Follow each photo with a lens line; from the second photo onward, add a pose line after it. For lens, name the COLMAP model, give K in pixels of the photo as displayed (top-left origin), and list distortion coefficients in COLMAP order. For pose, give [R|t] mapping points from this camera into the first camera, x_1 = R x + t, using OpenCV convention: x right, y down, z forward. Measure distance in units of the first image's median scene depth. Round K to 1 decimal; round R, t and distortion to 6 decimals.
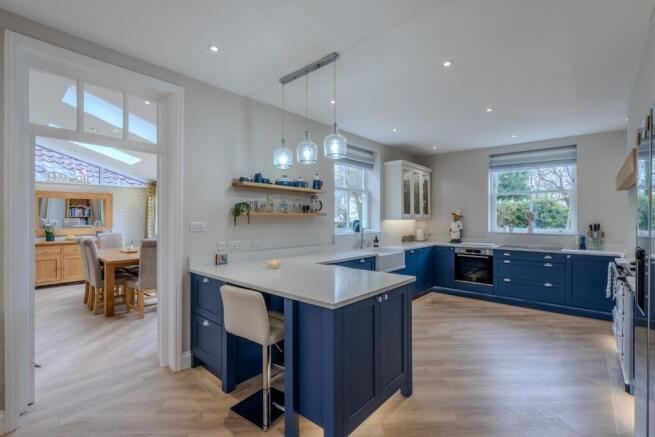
lens RADIAL K [[298.0, 0, 324.8], [0, 298.0, 218.0], [0, 0, 1]] dist [0.001606, 0.000113]
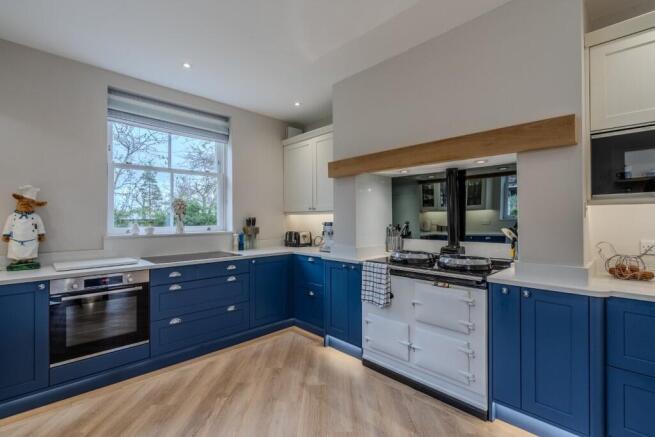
lens RADIAL K [[298.0, 0, 326.9], [0, 298.0, 214.4], [0, 0, 1]] dist [0.001606, 0.000113]
pose [[0.080323, 0.011436, 0.996703, 0.084019], [-0.000064, 0.999934, -0.011467, 0.017530], [-0.996769, 0.000857, 0.080319, 0.663285]]
